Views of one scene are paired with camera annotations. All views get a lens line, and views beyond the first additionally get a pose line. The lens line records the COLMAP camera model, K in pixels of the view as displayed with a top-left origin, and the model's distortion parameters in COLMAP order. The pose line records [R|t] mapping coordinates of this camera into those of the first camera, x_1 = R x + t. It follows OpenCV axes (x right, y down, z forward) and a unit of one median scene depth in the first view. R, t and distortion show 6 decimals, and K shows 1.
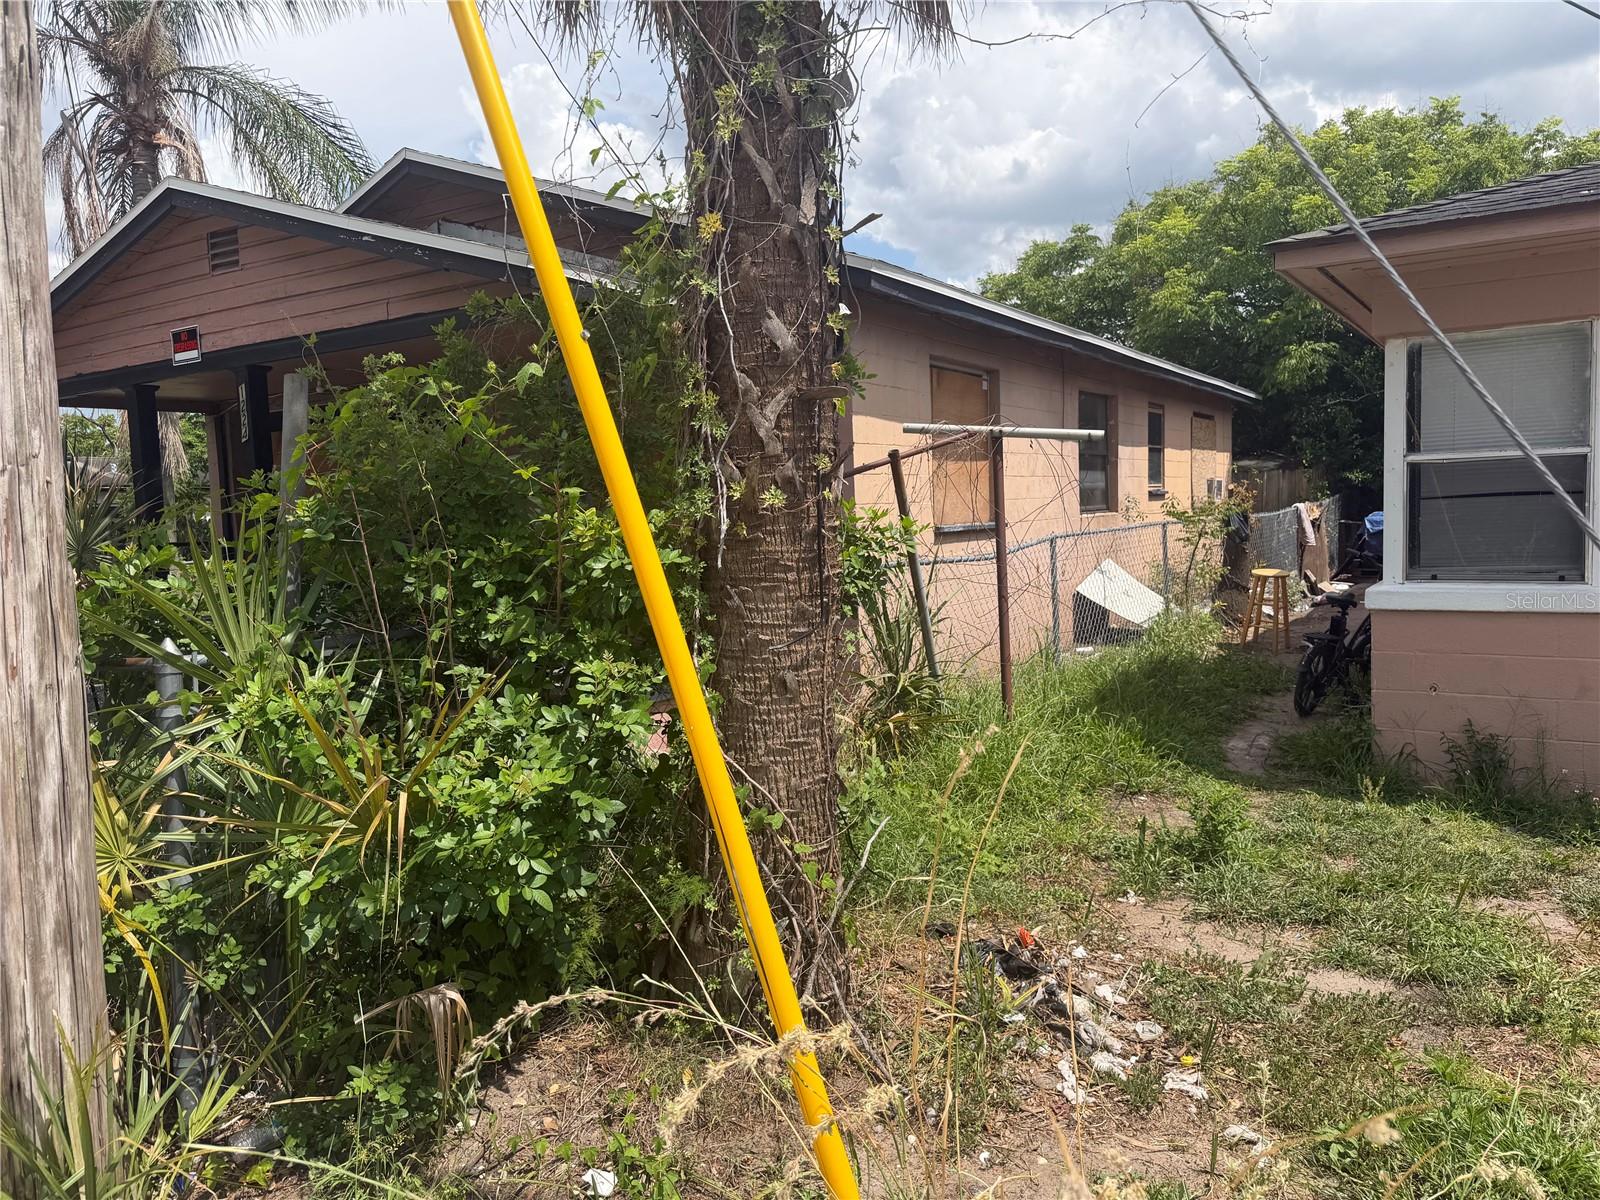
lens RADIAL K [[1111.9, 0, 800.0], [0, 1111.9, 600.0], [0, 0, 1]] dist [0.097397, -0.109439]
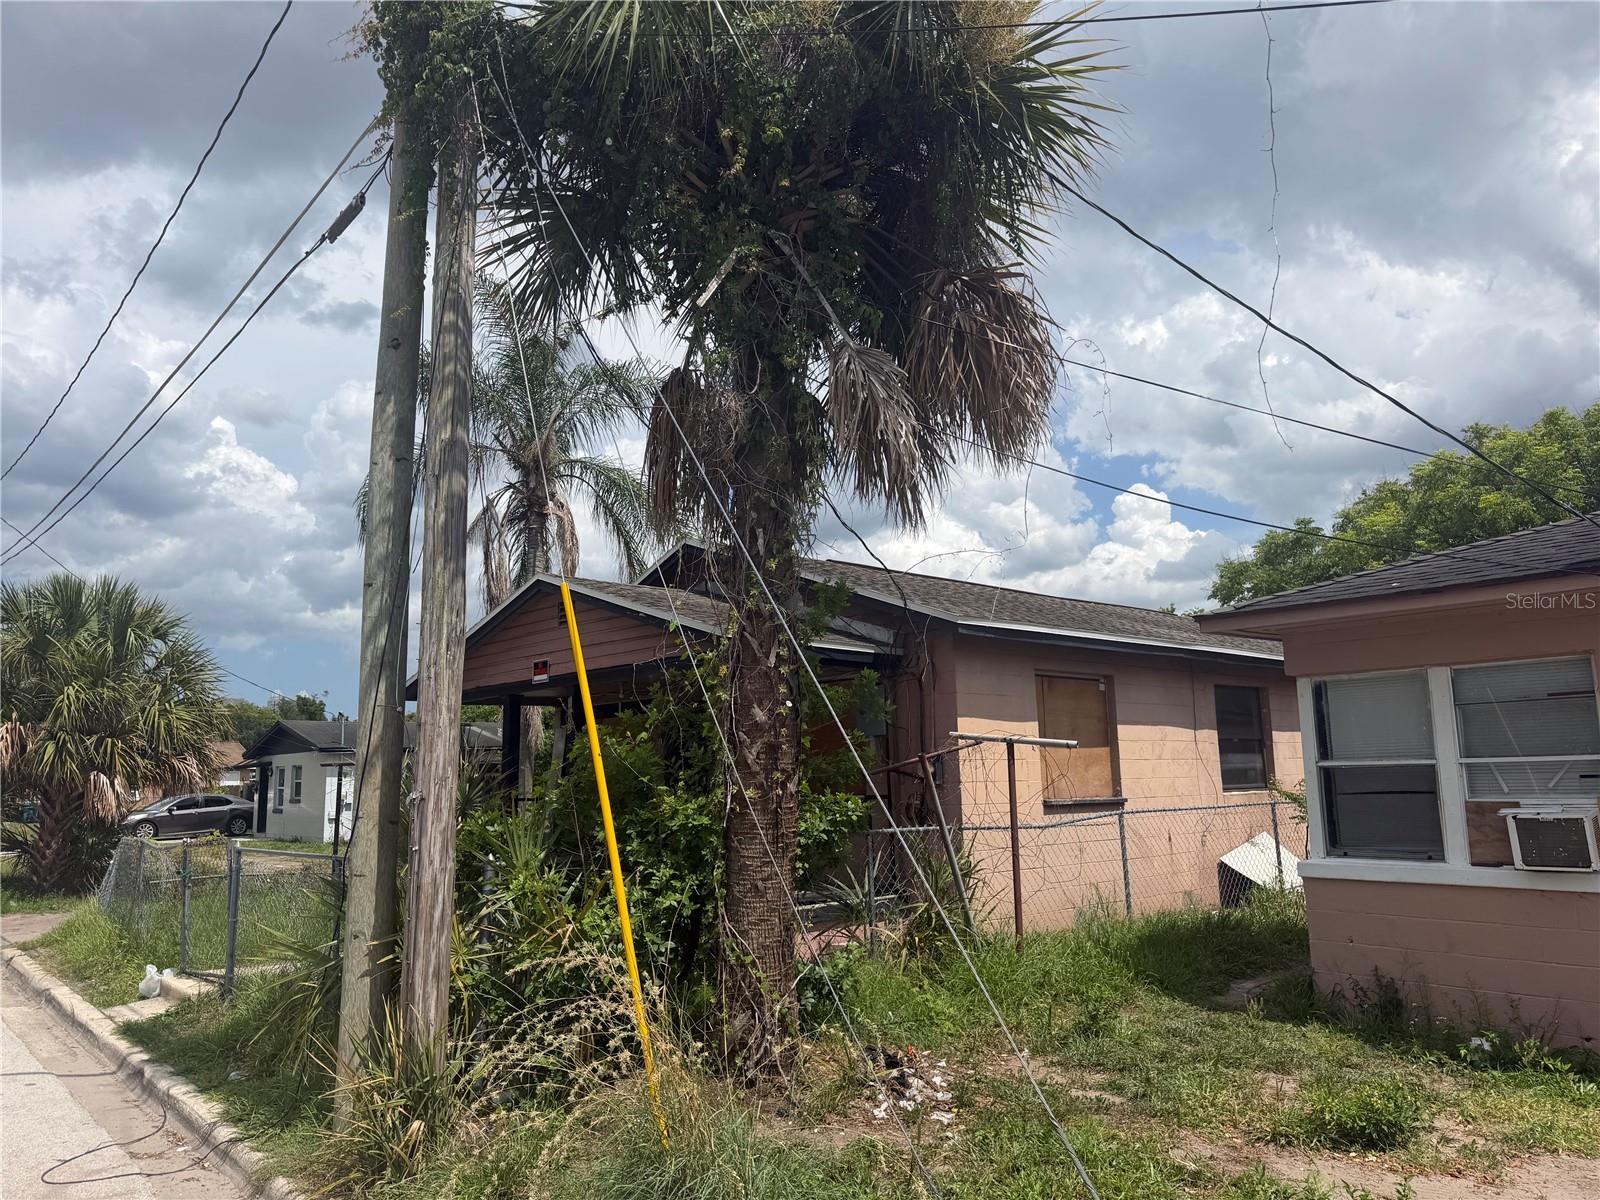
lens RADIAL K [[1113.3, 0, 800.0], [0, 1113.3, 600.0], [0, 0, 1]] dist [0.150921, -0.264372]
pose [[0.959497, -0.026412, -0.280478, 0.584768], [-0.037465, 0.974789, -0.219959, 0.011818], [0.279216, 0.221558, 0.934318, -0.897429]]
